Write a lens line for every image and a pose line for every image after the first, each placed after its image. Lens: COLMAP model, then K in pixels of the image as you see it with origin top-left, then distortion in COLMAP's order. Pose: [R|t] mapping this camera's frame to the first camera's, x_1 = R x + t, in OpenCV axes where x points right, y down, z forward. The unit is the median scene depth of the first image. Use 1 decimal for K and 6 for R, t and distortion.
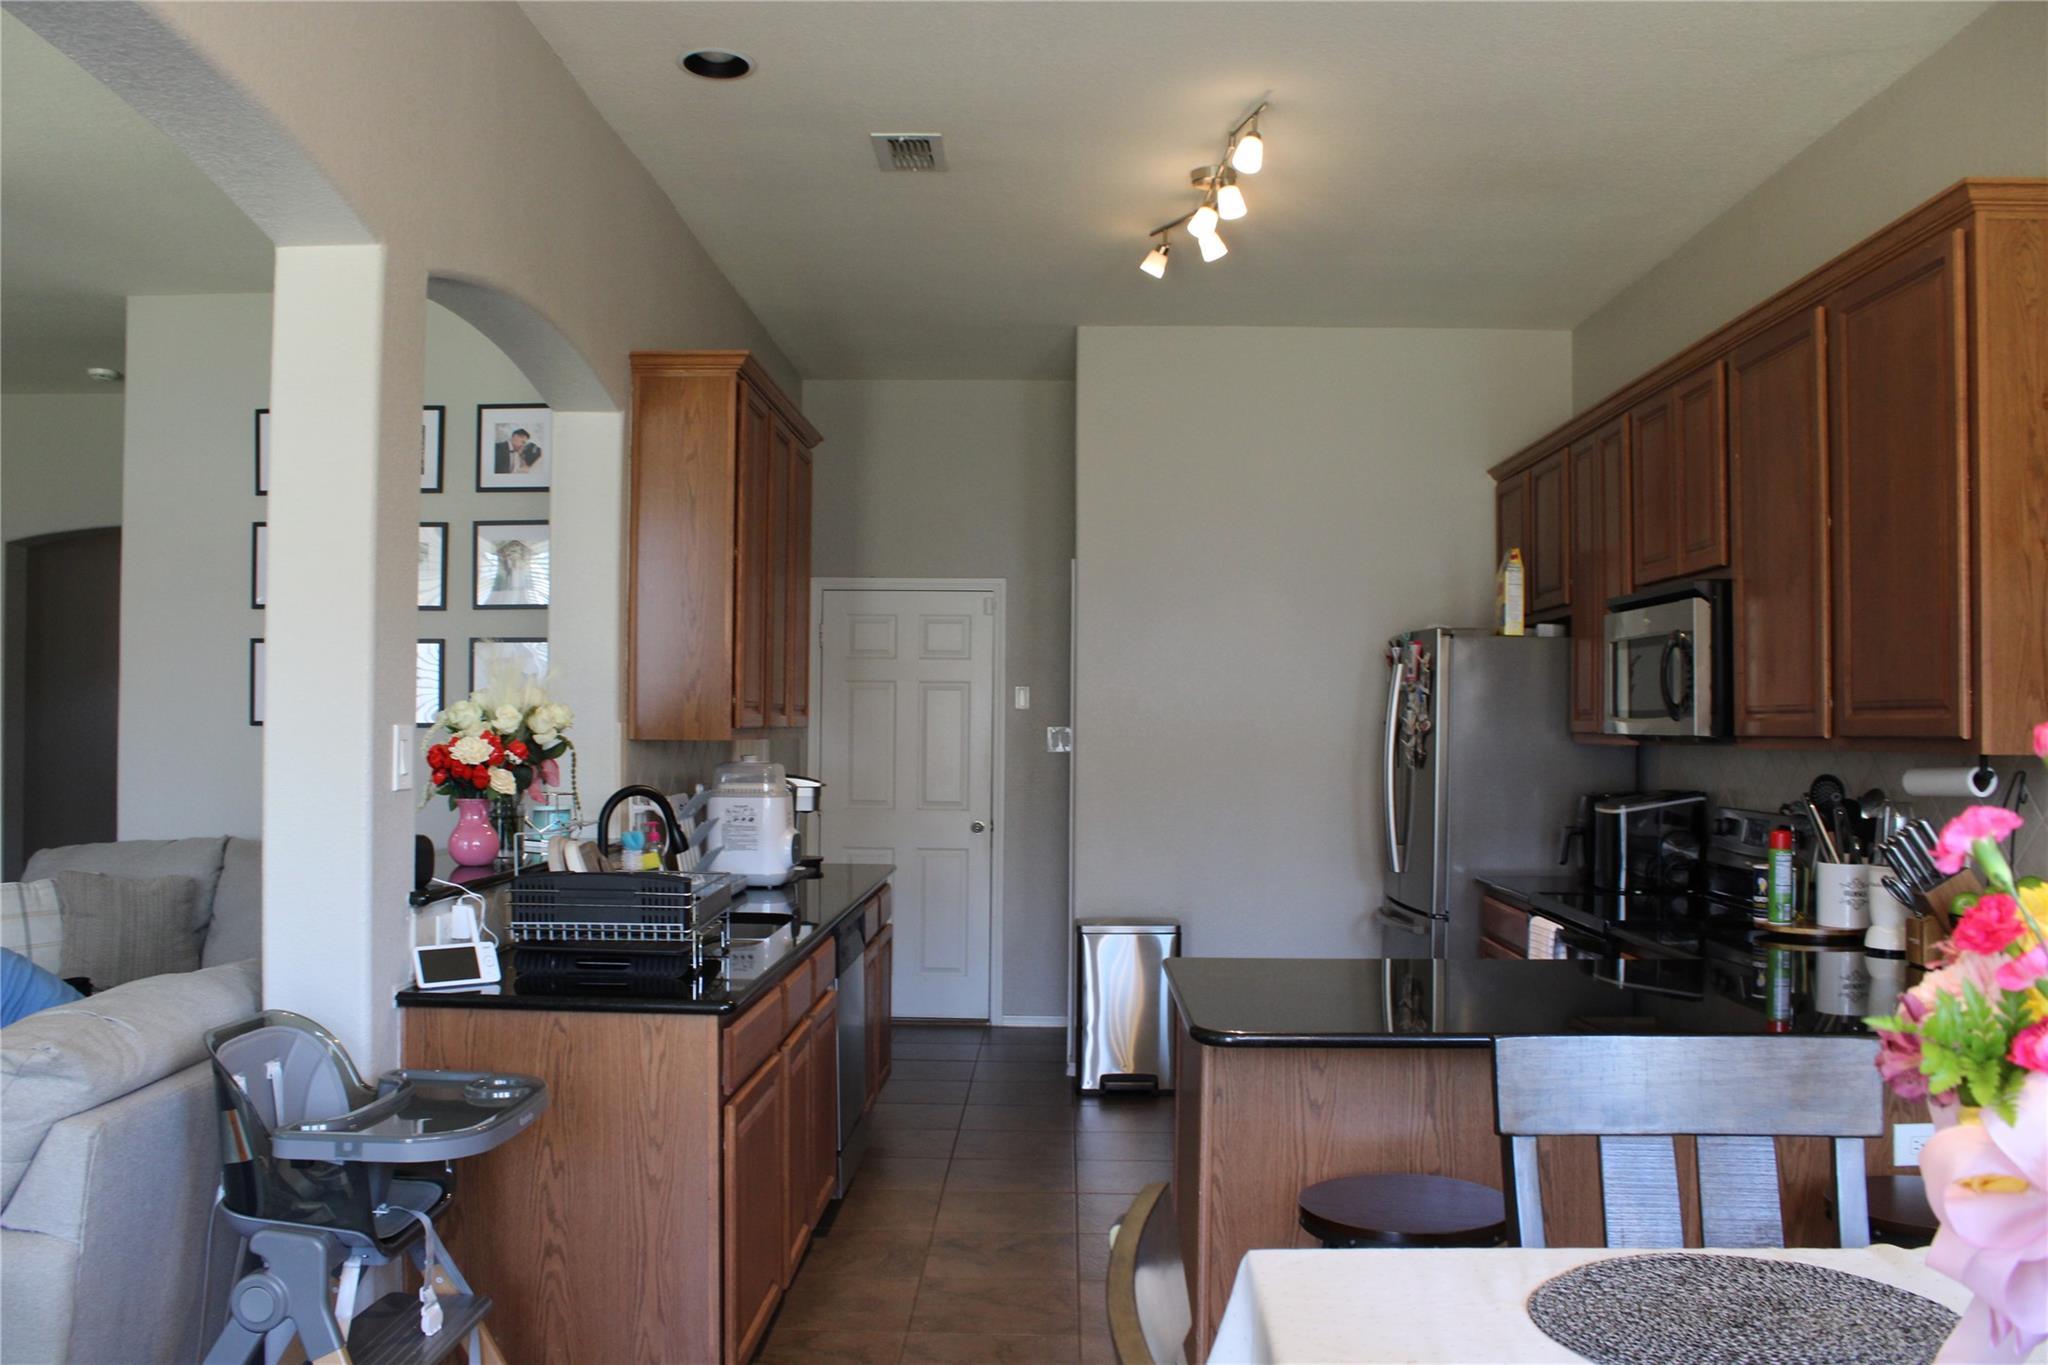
lens RADIAL K [[1735.2, 0, 974.0], [0, 1735.2, 695.5], [0, 0, 1]] dist [-0.164957, 0.157769]
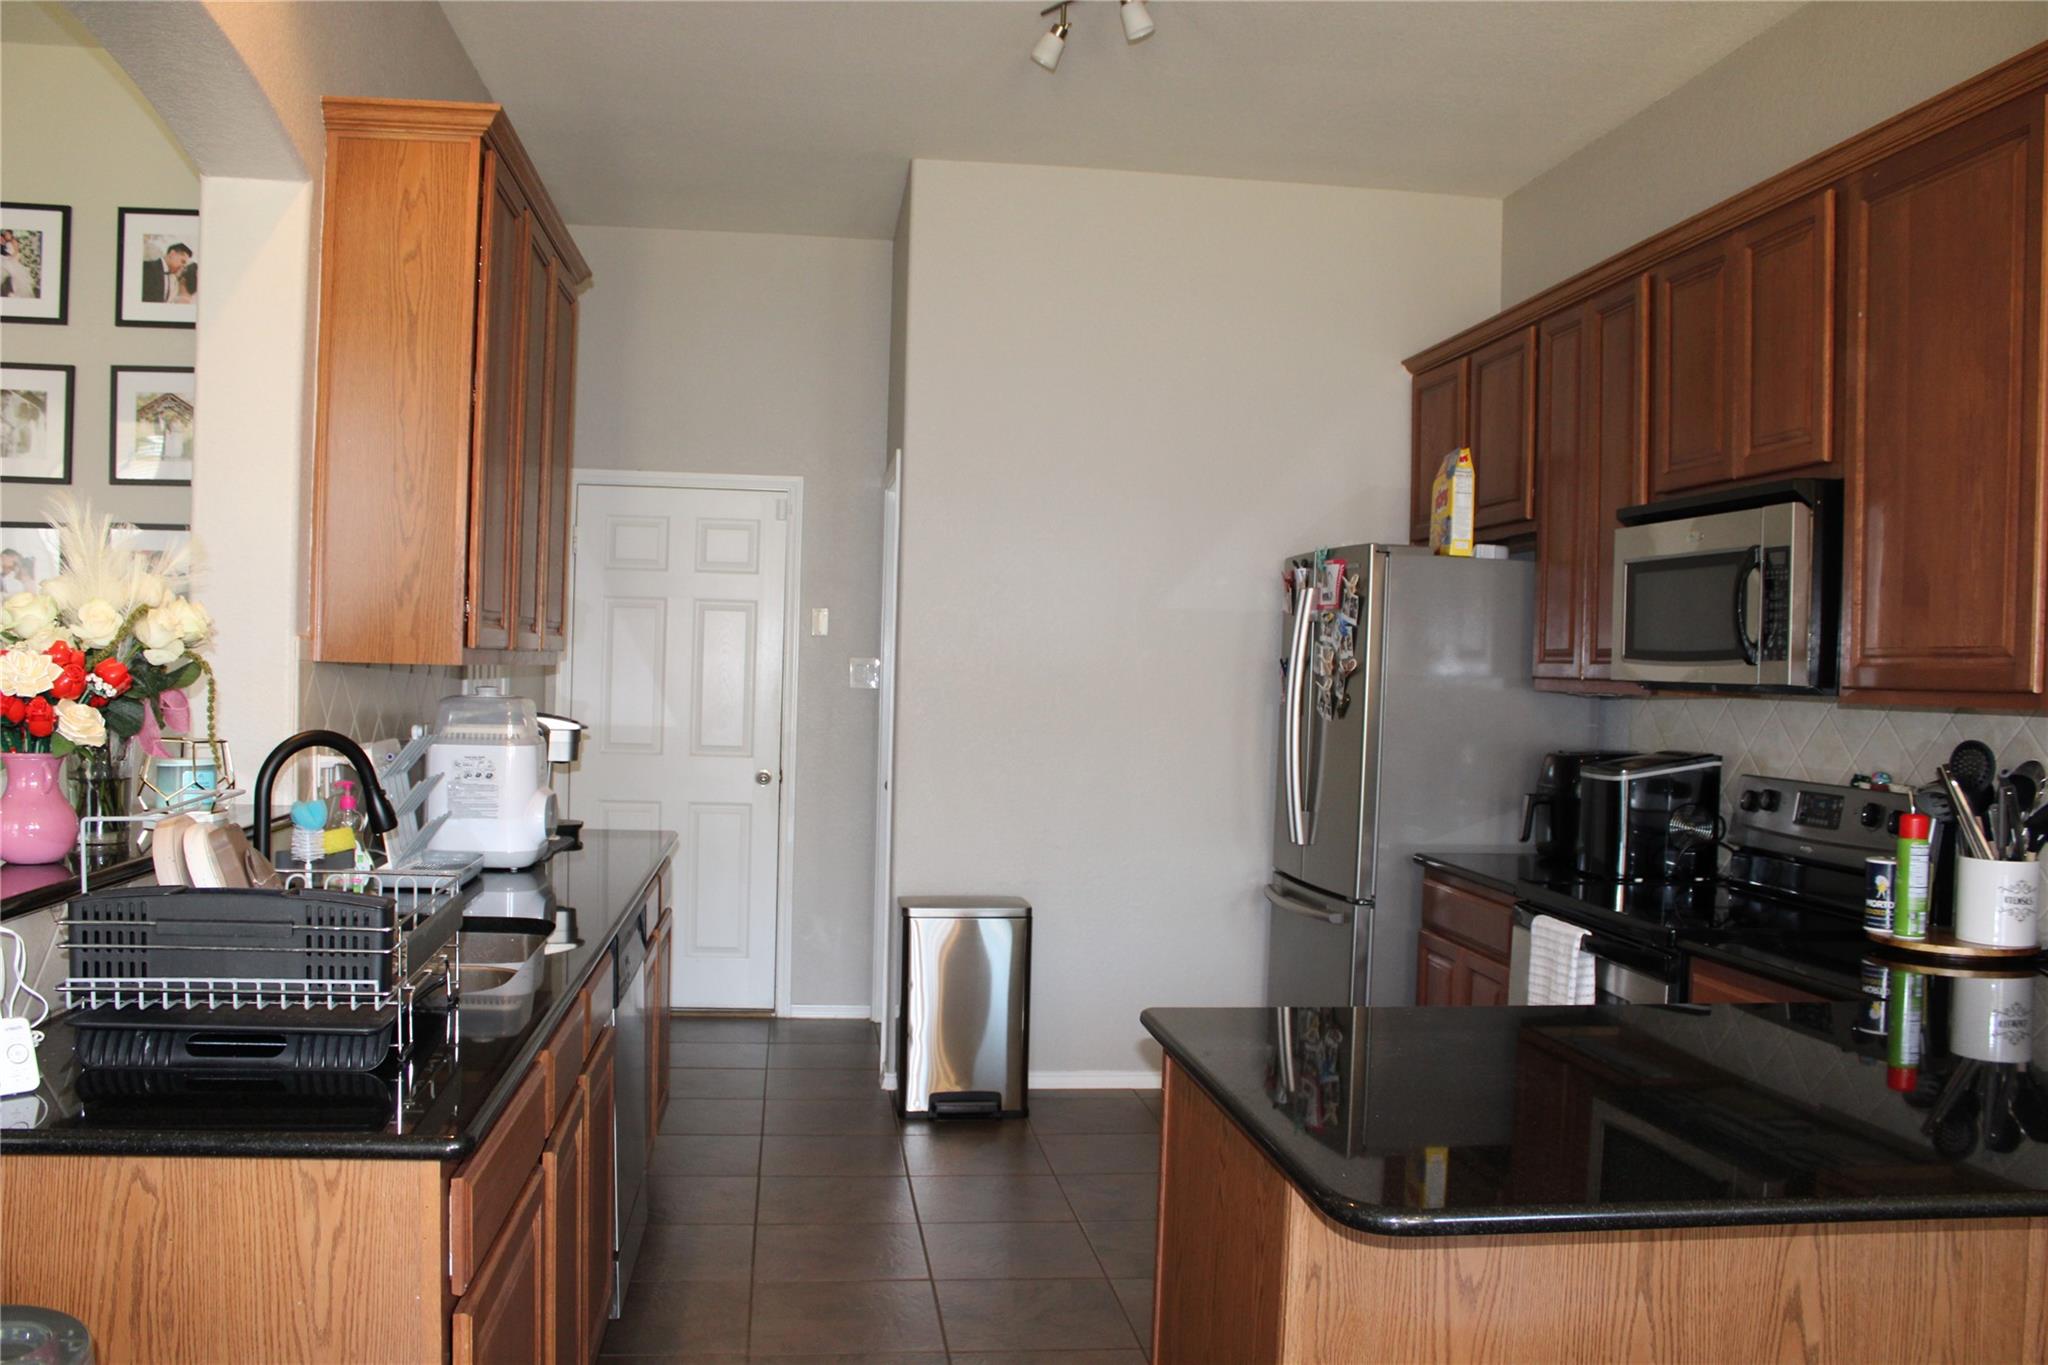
lens RADIAL K [[1735.2, 0, 994.8], [0, 1735.2, 700.4], [0, 0, 1]] dist [-0.164957, 0.157769]
pose [[0.986150, 0.016315, 0.165050, -0.043955], [-0.022889, 0.999015, 0.038009, 0.009368], [-0.164267, -0.041260, 0.985553, 0.295692]]
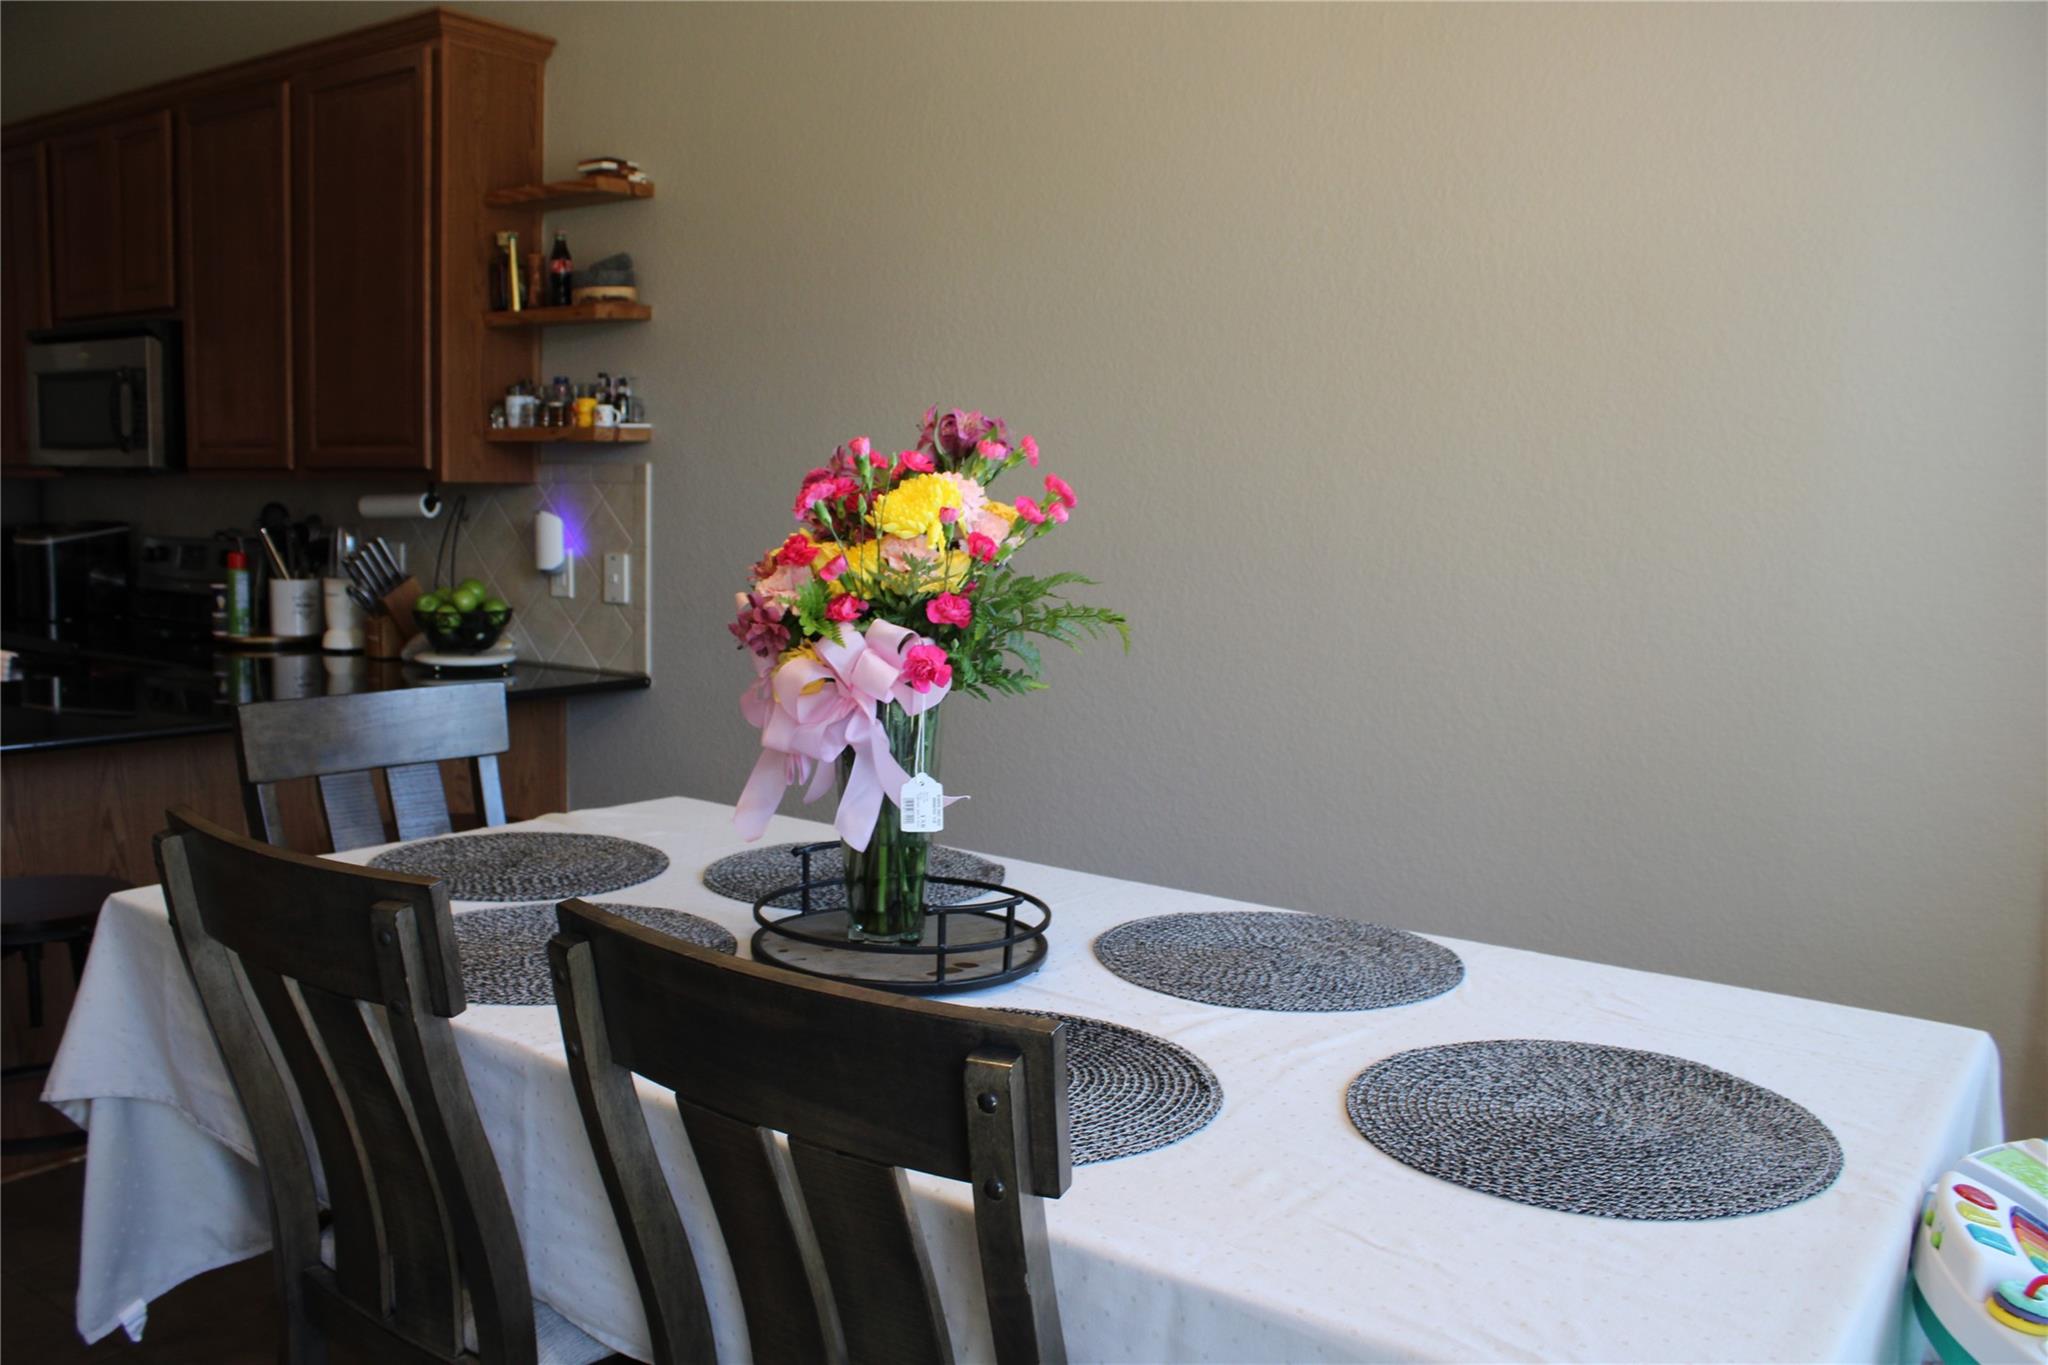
lens RADIAL K [[1735.2, 0, 1018.3], [0, 1735.2, 705.4], [0, 0, 1]] dist [-0.164957, 0.157769]
pose [[0.548584, -0.096323, 0.830528, -0.156995], [-0.035882, 0.989714, 0.138486, 0.006153], [-0.835325, -0.105773, 0.539485, -0.044625]]
